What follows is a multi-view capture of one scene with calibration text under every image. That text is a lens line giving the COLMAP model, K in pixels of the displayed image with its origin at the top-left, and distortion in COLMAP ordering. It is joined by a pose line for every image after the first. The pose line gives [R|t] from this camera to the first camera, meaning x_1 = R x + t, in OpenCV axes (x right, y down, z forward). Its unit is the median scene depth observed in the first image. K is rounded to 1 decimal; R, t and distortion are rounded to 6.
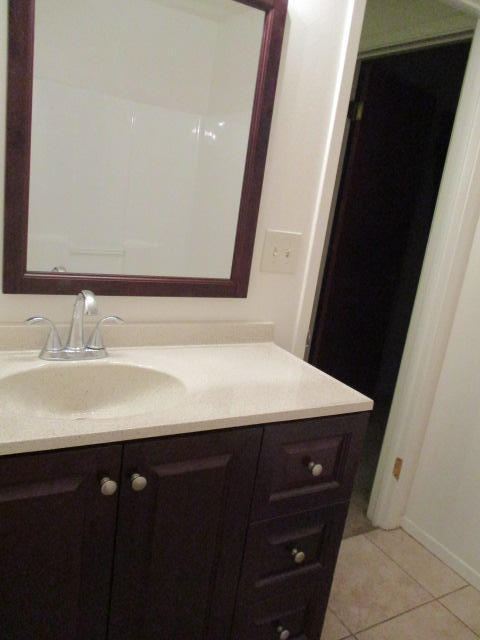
lens RADIAL K [[538.9, 0, 240.0], [0, 538.9, 320.0], [0, 0, 1]] dist [-0.010684, -0.004315]
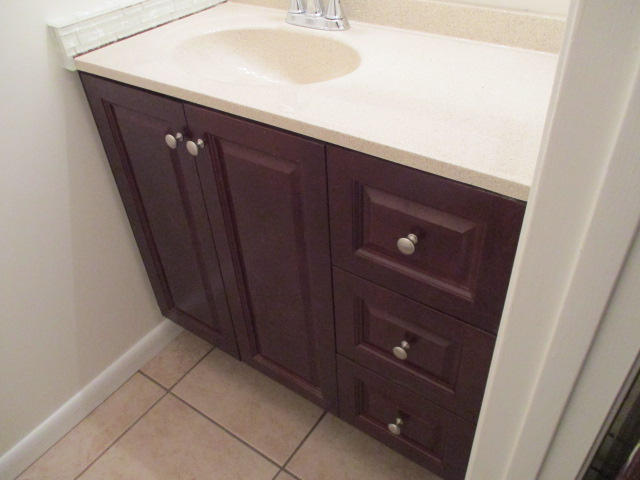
lens RADIAL K [[538.9, 0, 320.0], [0, 538.9, 240.0], [0, 0, 1]] dist [-0.010684, -0.004315]
pose [[0.432782, 0.436287, -0.788894, 0.572113], [-0.120192, 0.895204, 0.429143, 0.002719], [0.893450, -0.090907, 0.439867, 0.571930]]
